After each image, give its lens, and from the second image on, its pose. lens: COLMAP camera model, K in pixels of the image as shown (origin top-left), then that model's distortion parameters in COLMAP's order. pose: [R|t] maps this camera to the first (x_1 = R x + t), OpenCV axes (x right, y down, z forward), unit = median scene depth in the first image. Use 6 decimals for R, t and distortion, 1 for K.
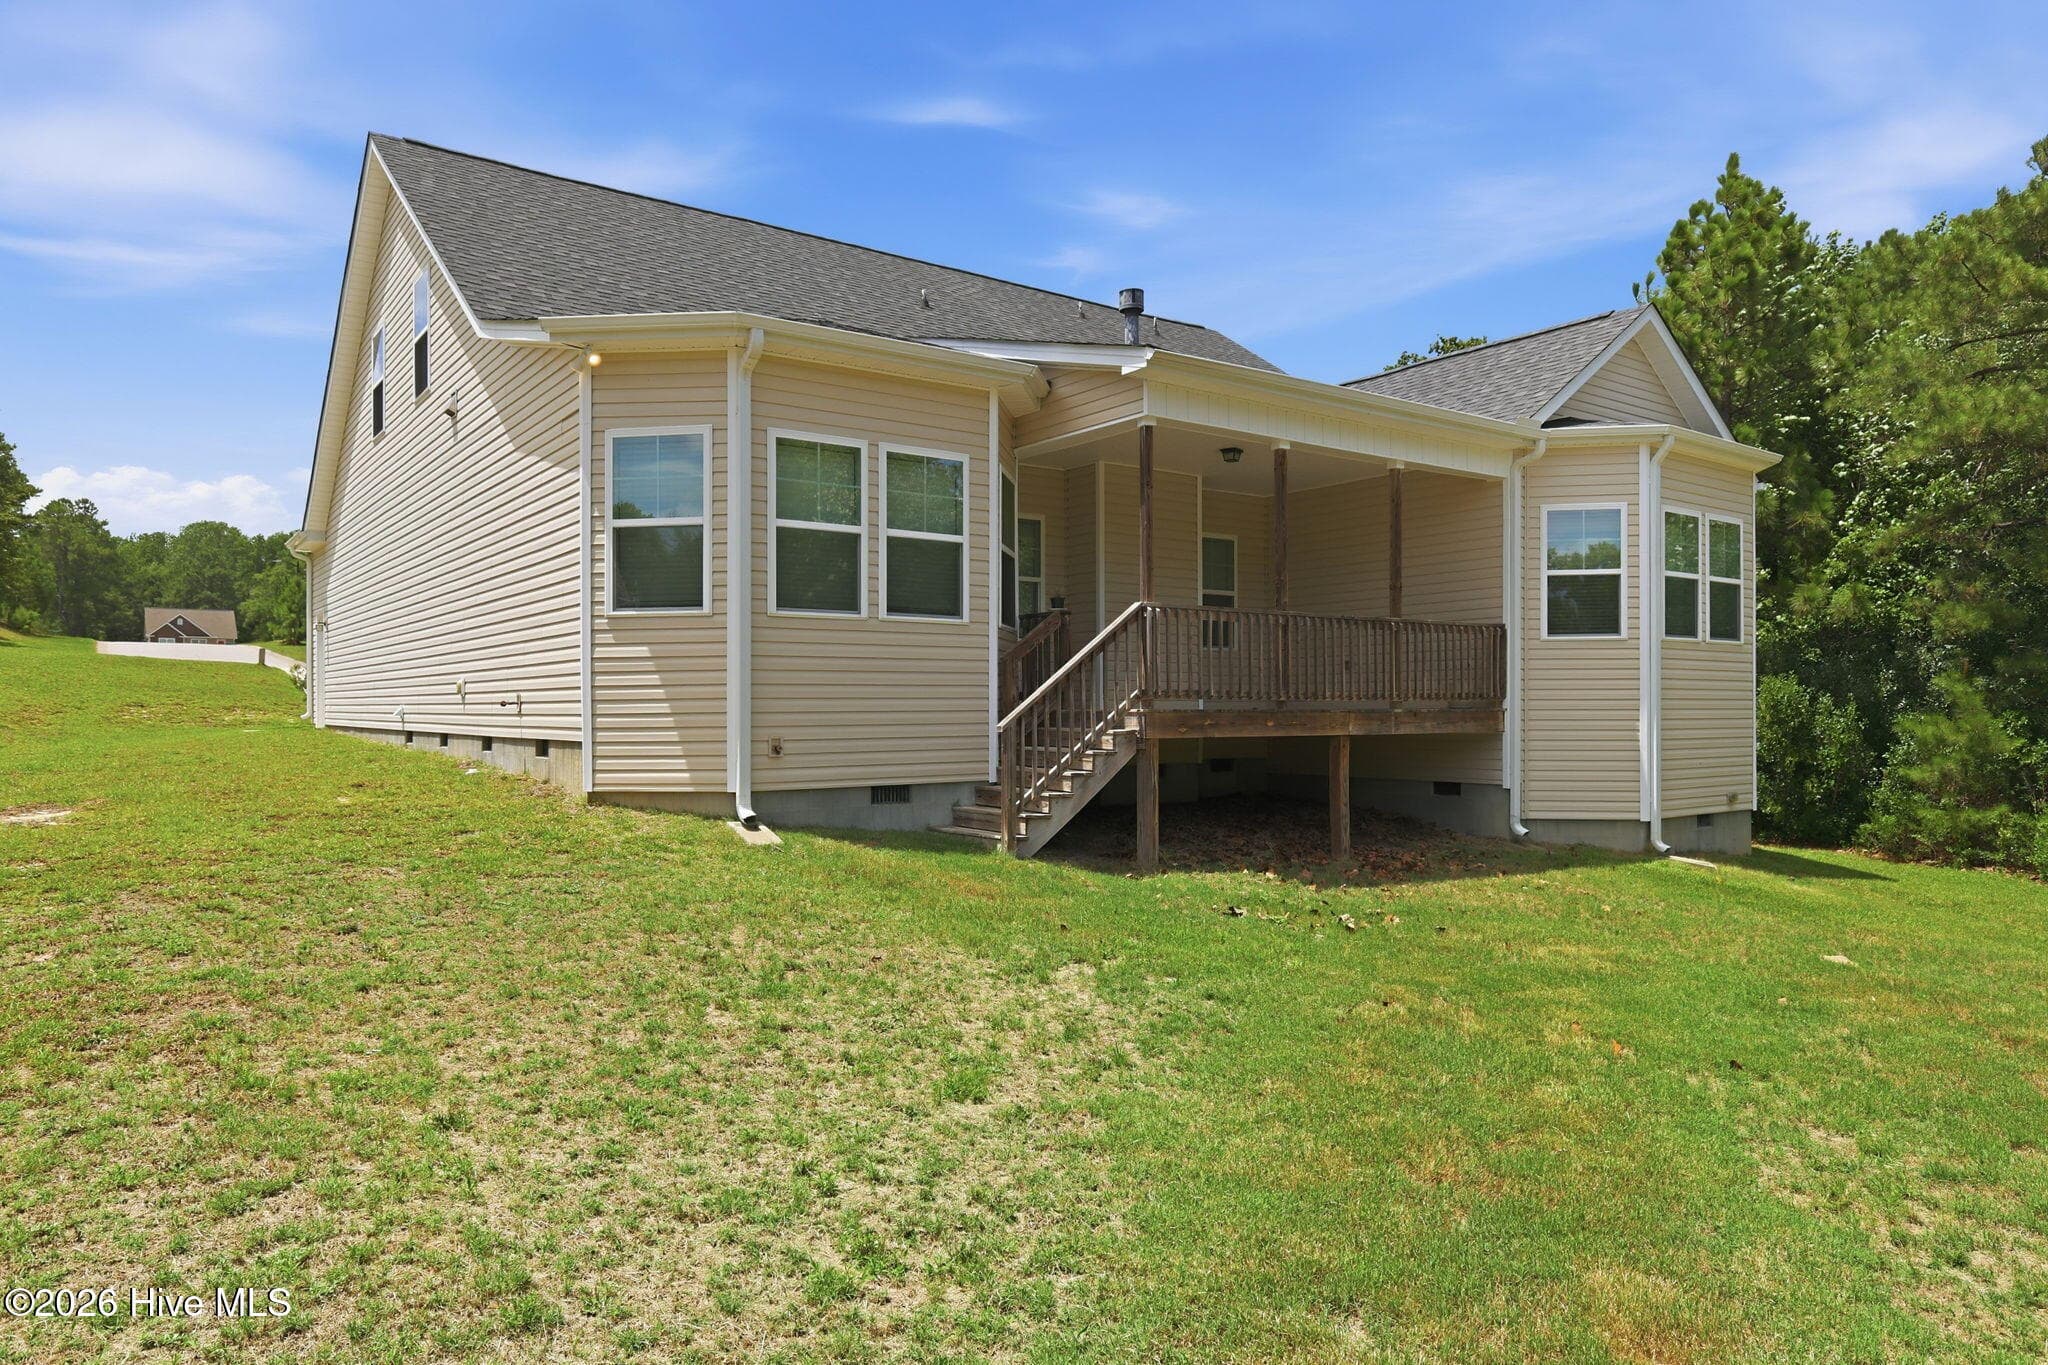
lens RADIAL K [[1280.5, 0, 1027.0], [0, 1280.5, 712.8], [0, 0, 1]] dist [-0.006299, -0.000345]
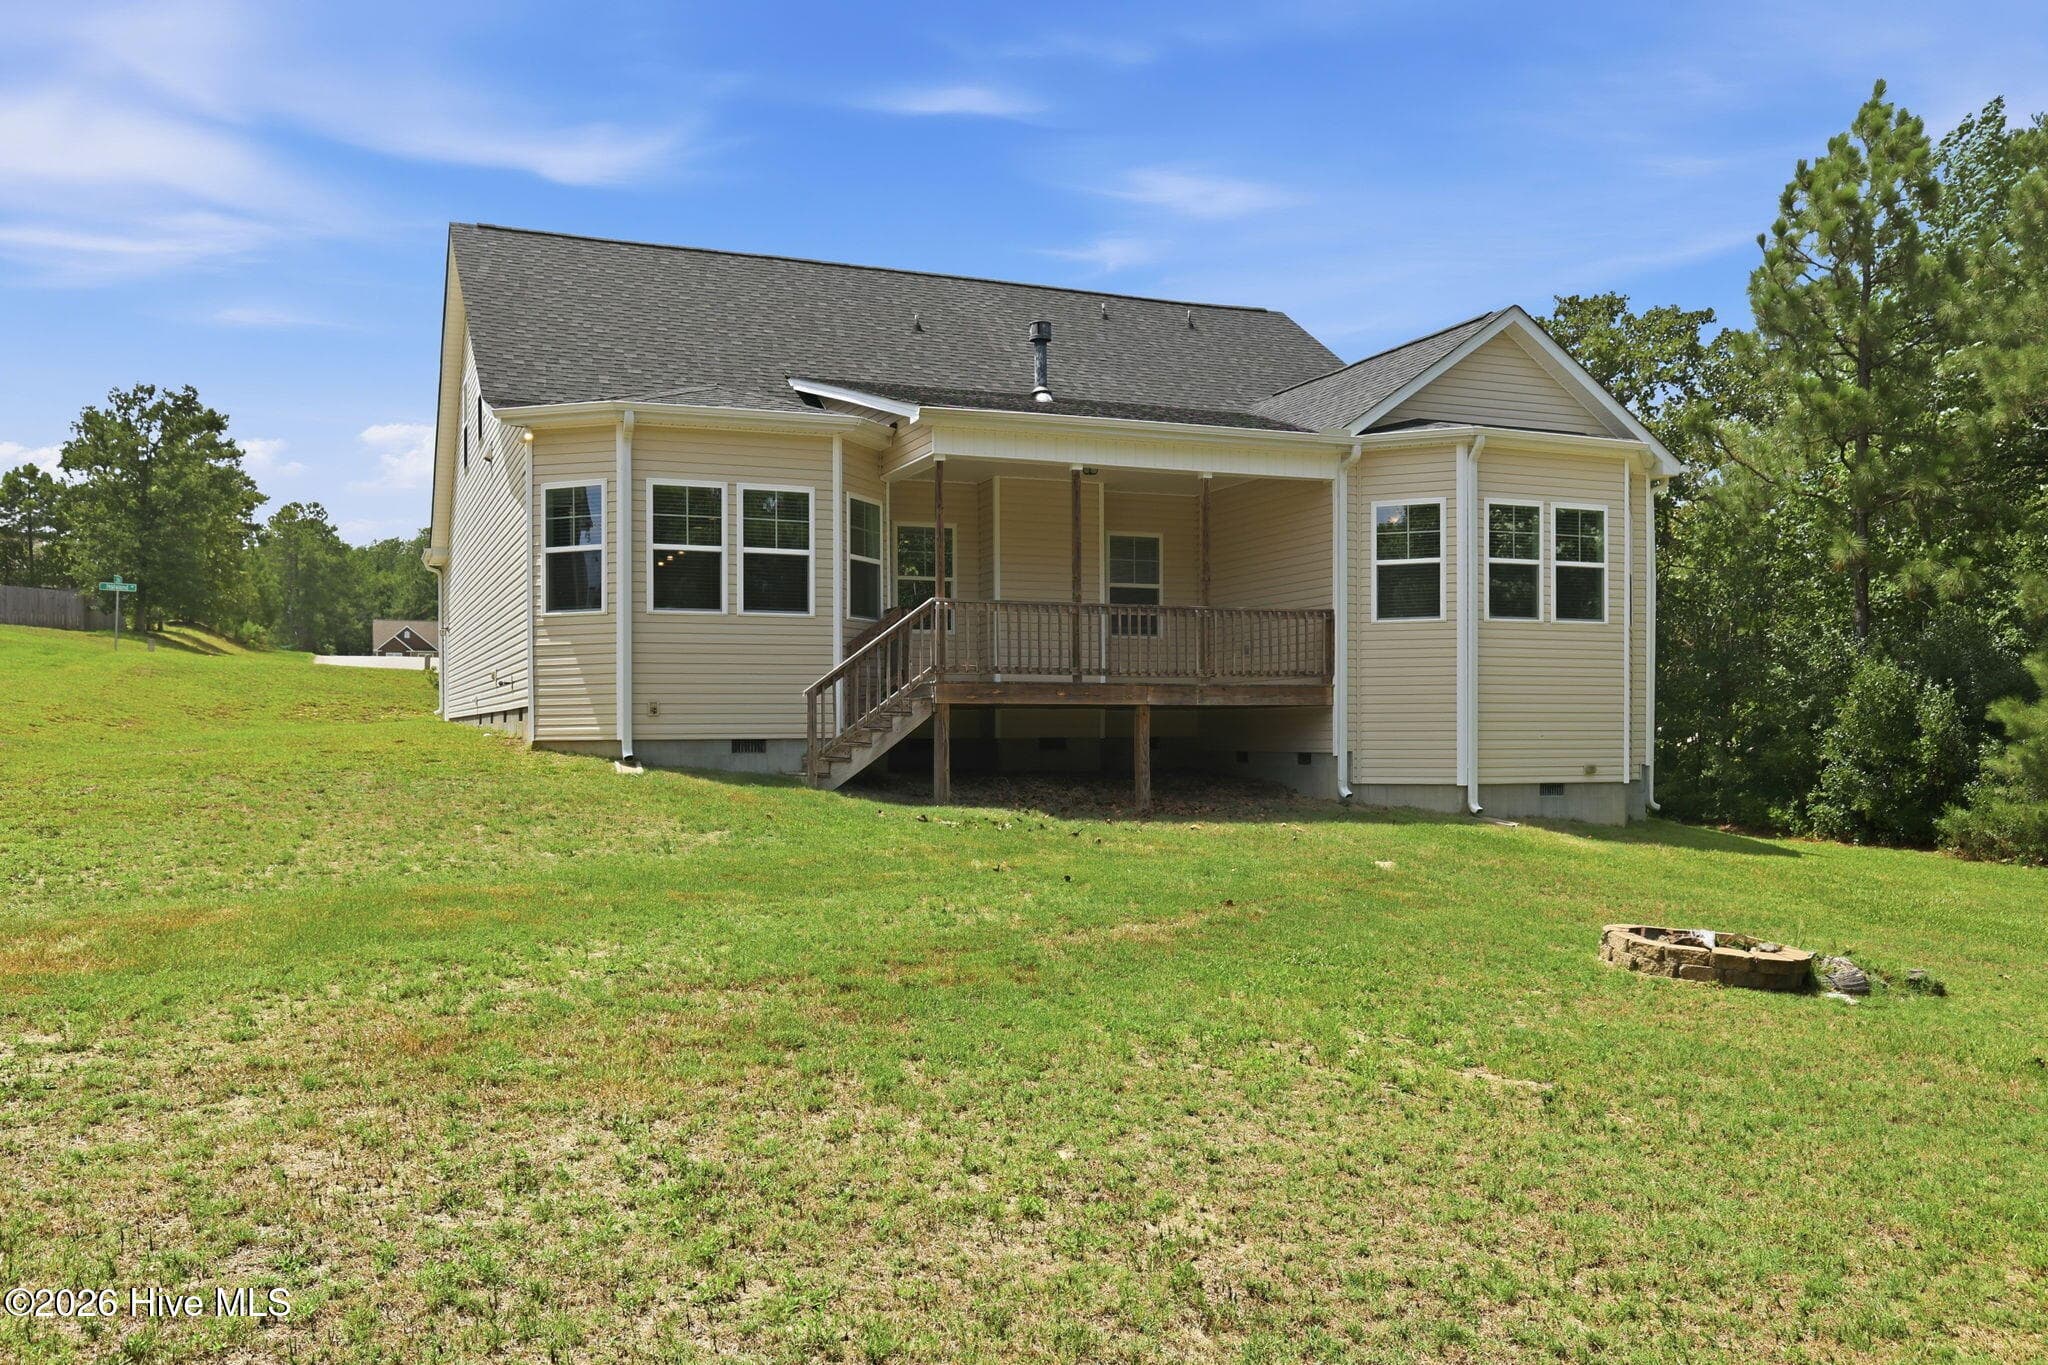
lens RADIAL K [[1647.7, 0, 1027.9], [0, 1647.7, 761.3], [0, 0, 1]] dist [-0.008740, -0.004993]
pose [[0.973070, 0.001973, -0.230503, 0.494079], [0.001100, 0.999912, 0.013206, 0.049355], [0.230508, -0.013104, 0.972982, -0.521358]]
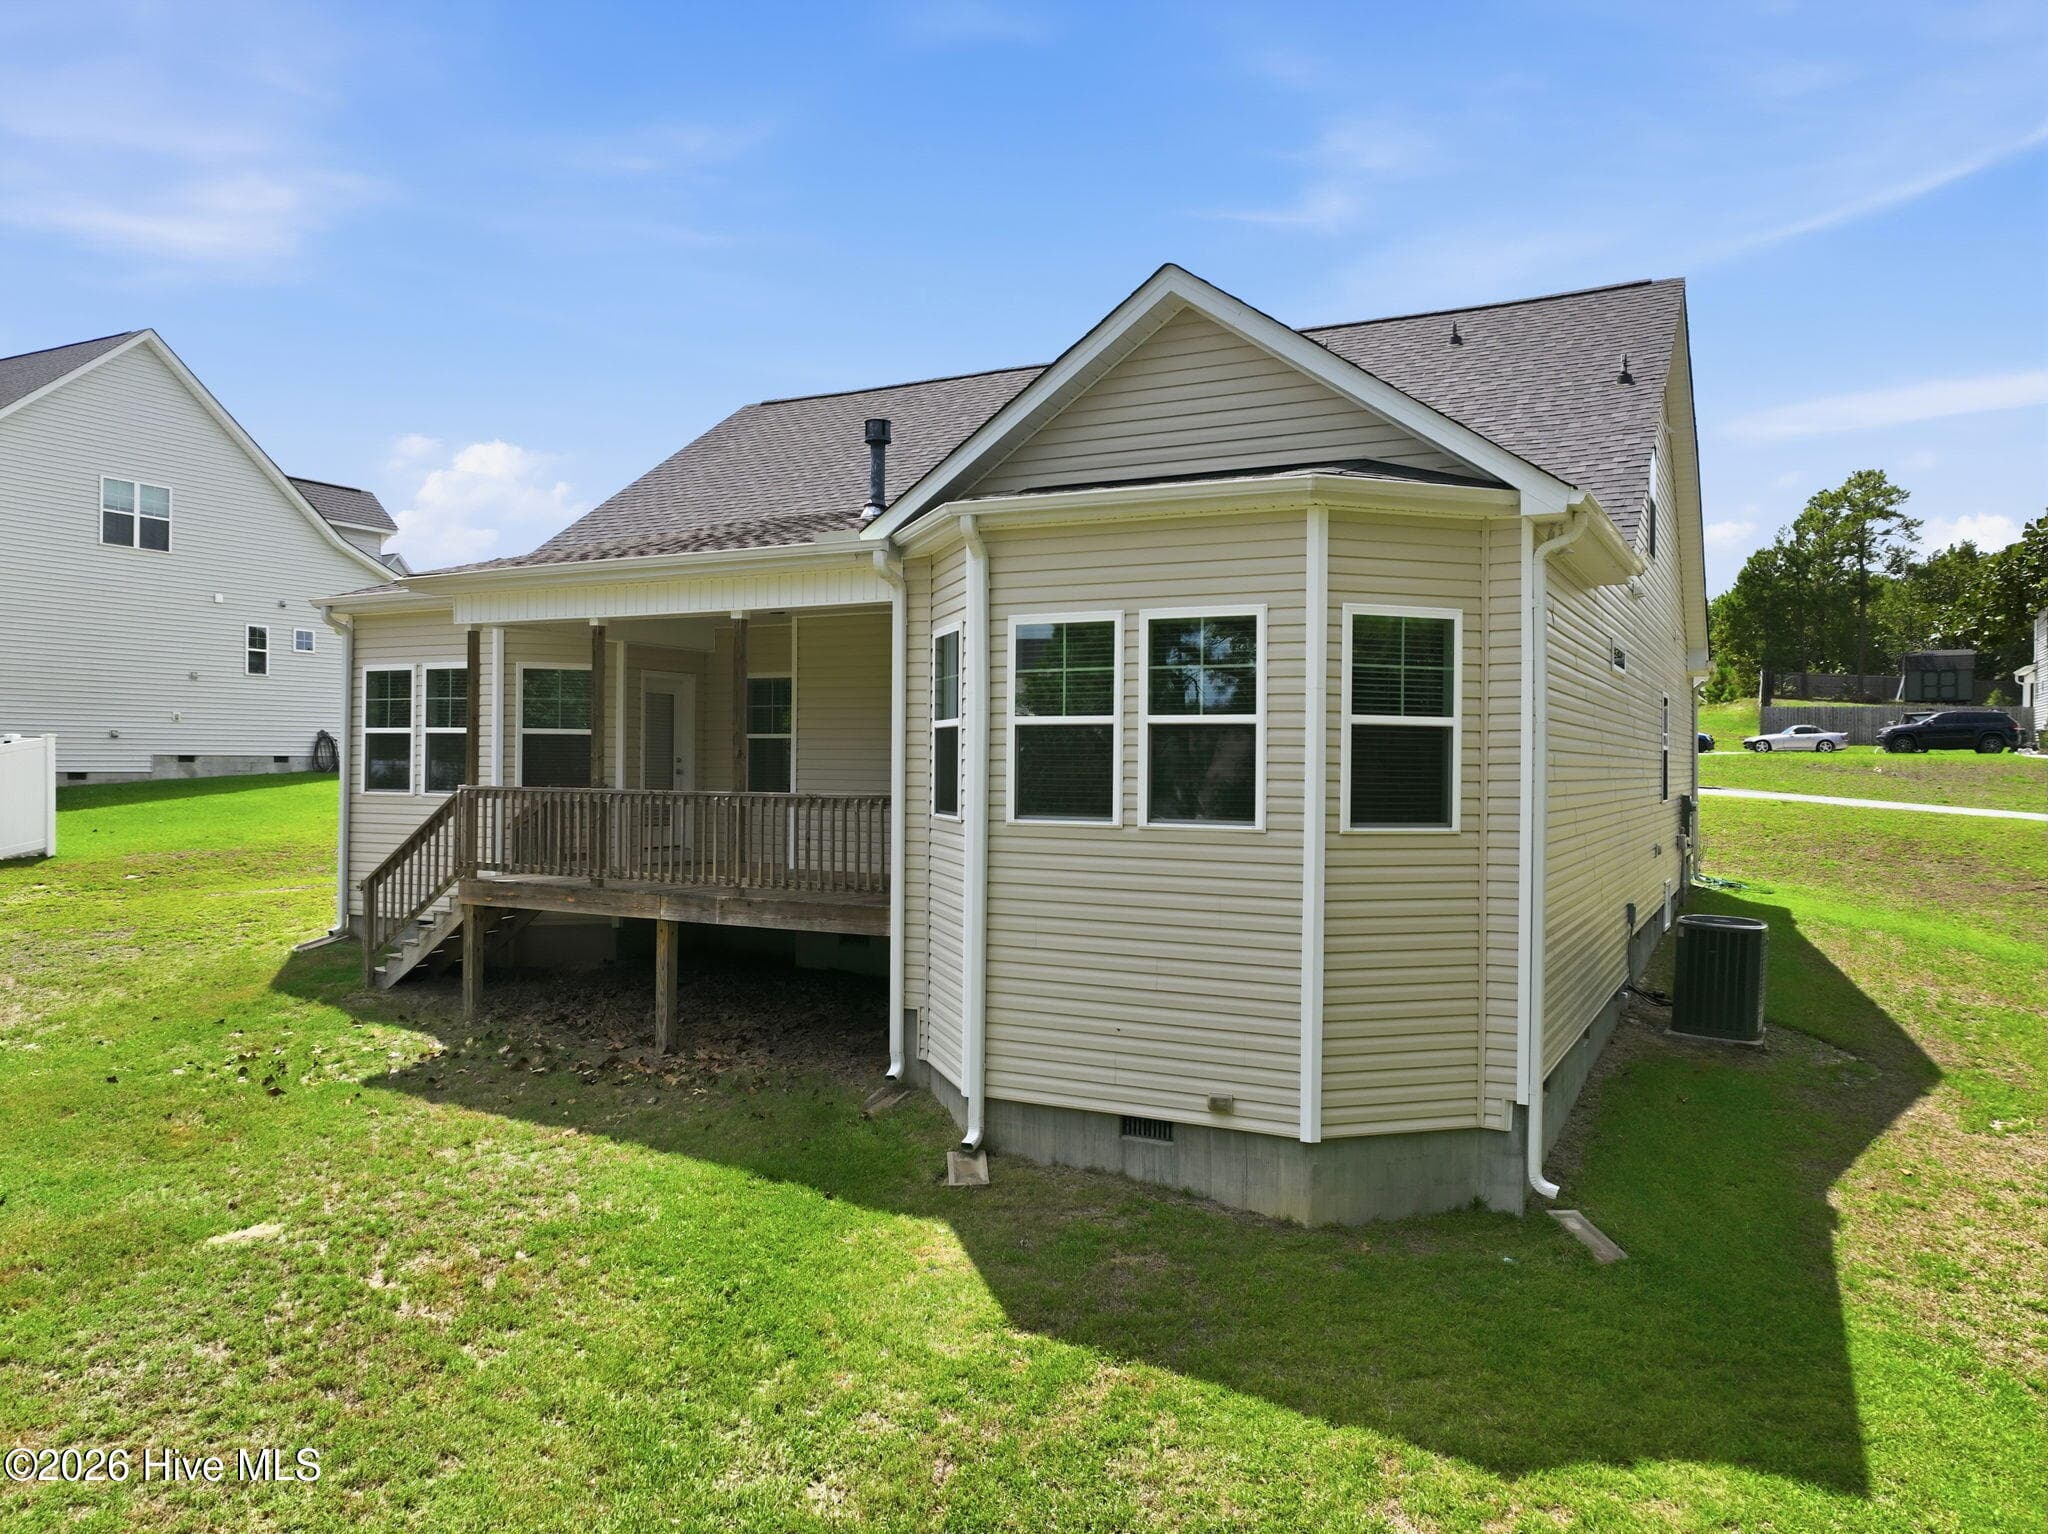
lens RADIAL K [[1446.9, 0, 1024.0], [0, 1446.9, 767.0], [0, 0, 1]] dist [0.006358, 0.002147]
pose [[0.441505, 0.007453, -0.897228, 1.296331], [-0.013775, 0.999904, 0.001528, -0.097296], [0.897153, 0.011684, 0.441565, 0.765634]]
